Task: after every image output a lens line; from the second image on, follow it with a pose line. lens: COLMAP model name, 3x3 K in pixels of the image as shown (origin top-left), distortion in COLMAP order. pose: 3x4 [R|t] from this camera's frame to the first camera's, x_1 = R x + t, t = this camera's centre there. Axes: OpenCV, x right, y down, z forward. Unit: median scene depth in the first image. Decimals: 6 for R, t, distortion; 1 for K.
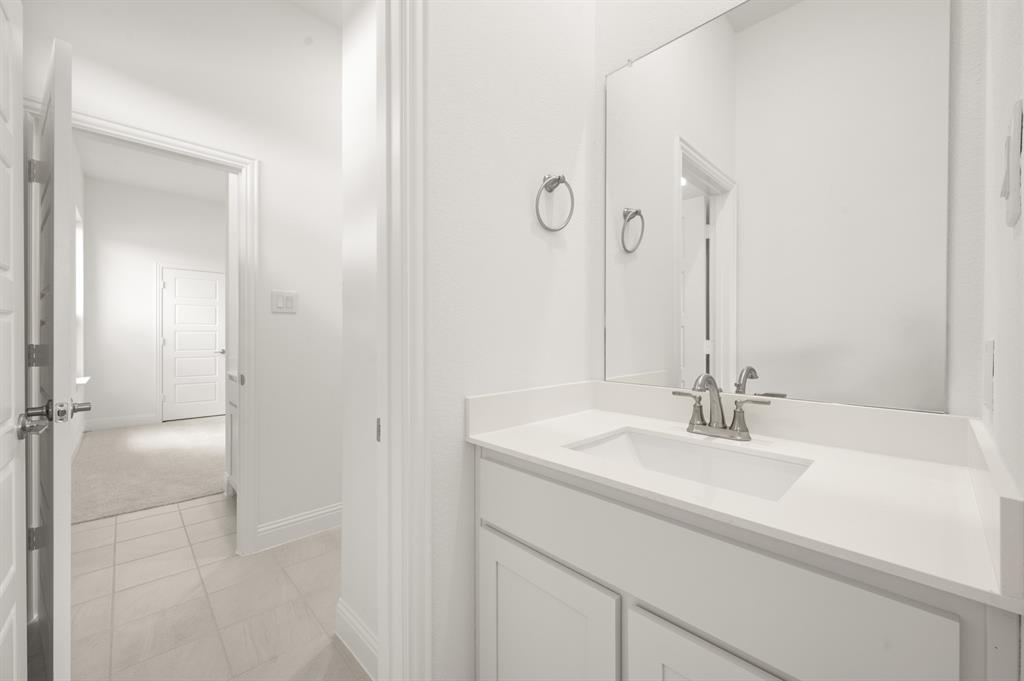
lens RADIAL K [[401.5, 0, 515.4], [0, 401.5, 340.4], [0, 0, 1]] dist [-0.001686, 0.000885]
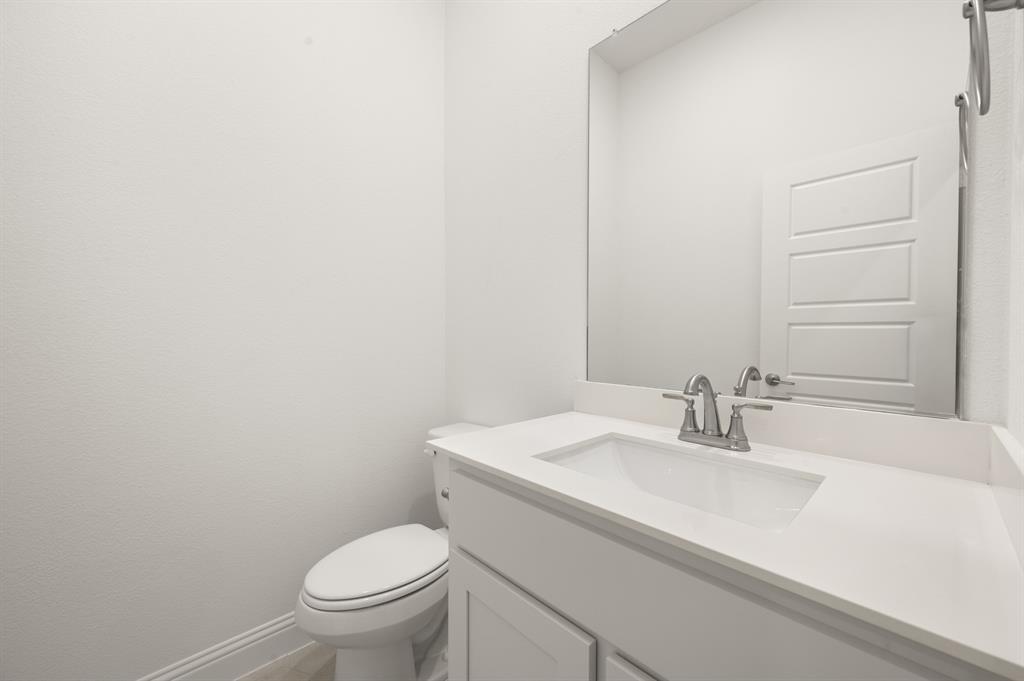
lens RADIAL K [[401.5, 0, 512.8], [0, 401.5, 338.5], [0, 0, 1]] dist [-0.001686, 0.000885]
pose [[0.999966, 0.004380, 0.007028, 0.060835], [-0.004301, 0.999928, -0.011191, 0.017293], [-0.007076, 0.011160, 0.999913, 0.124436]]
